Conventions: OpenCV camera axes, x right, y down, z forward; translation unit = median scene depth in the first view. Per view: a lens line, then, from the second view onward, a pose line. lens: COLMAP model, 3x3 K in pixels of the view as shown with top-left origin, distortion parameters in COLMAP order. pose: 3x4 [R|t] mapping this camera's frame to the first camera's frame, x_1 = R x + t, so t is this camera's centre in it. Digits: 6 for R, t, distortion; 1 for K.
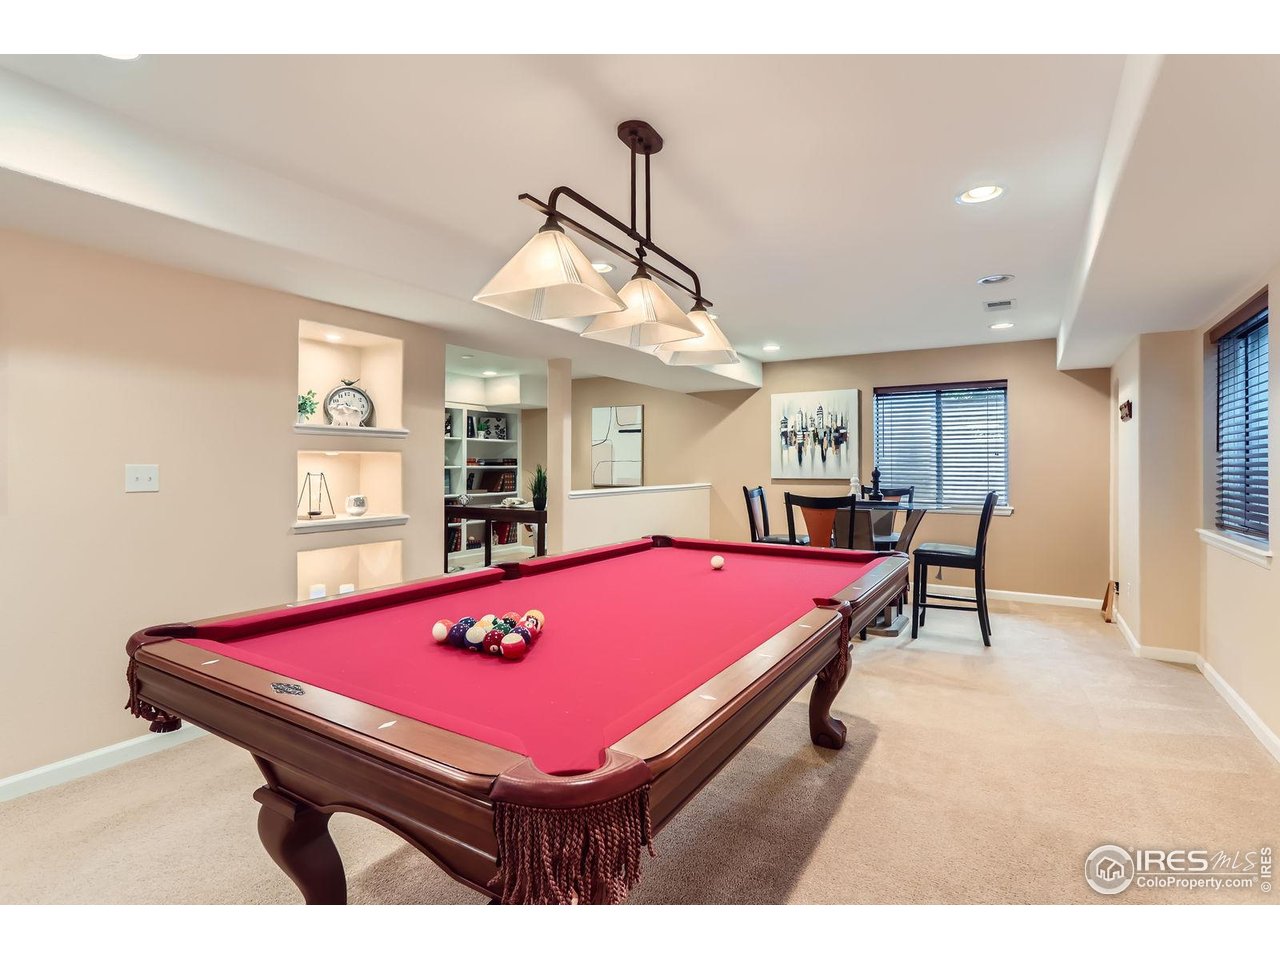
lens RADIAL K [[609.9, 0, 637.3], [0, 609.9, 474.5], [0, 0, 1]] dist [0.005422, 0.000835]
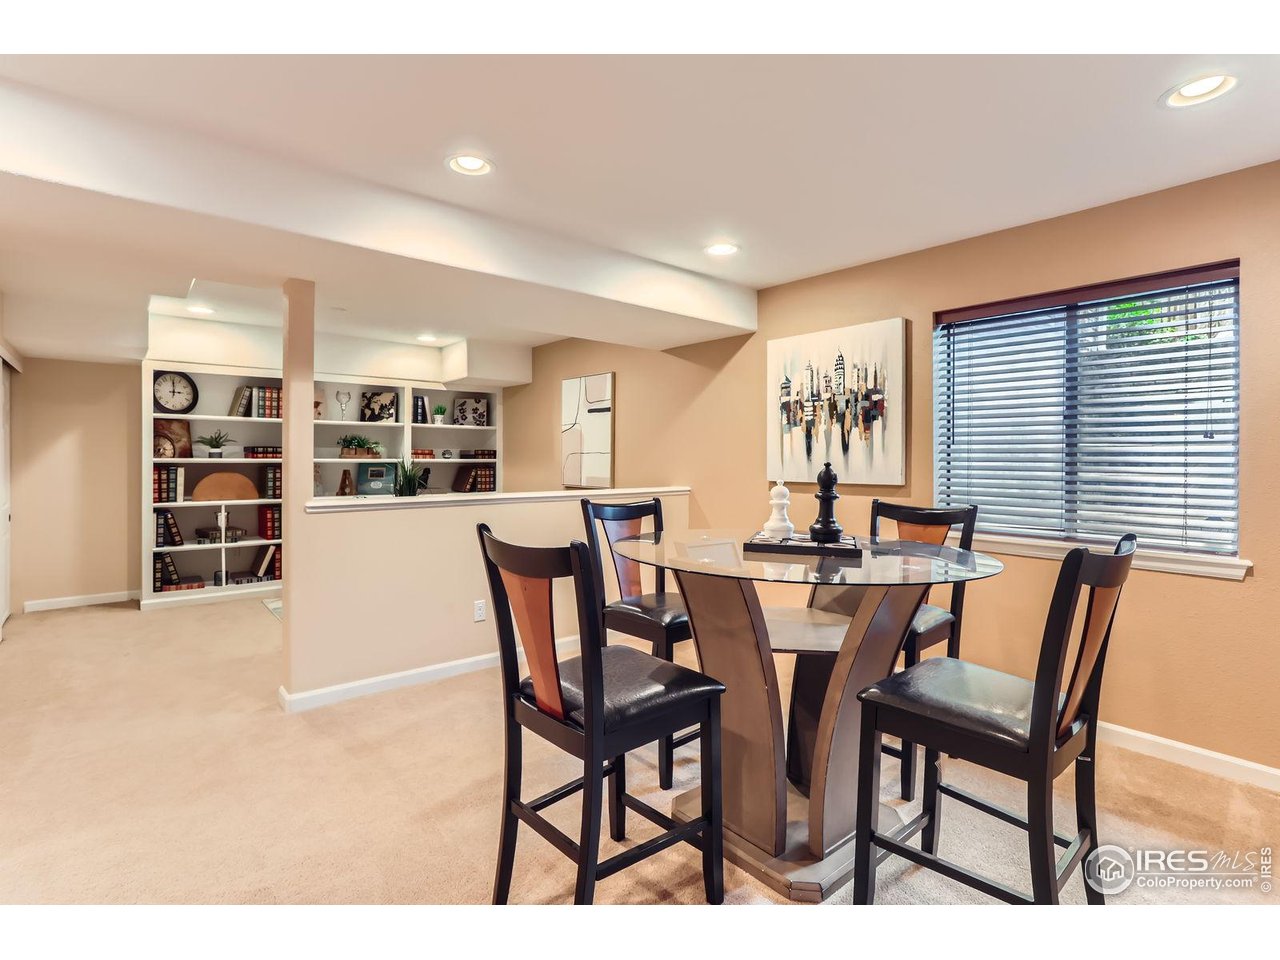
lens RADIAL K [[609.9, 0, 644.1], [0, 609.9, 474.6], [0, 0, 1]] dist [0.005422, 0.000835]
pose [[0.949708, 0.011474, -0.312928, 0.297745], [-0.008020, 0.999892, 0.012323, -0.006641], [0.313036, -0.009194, 0.949697, 0.398968]]
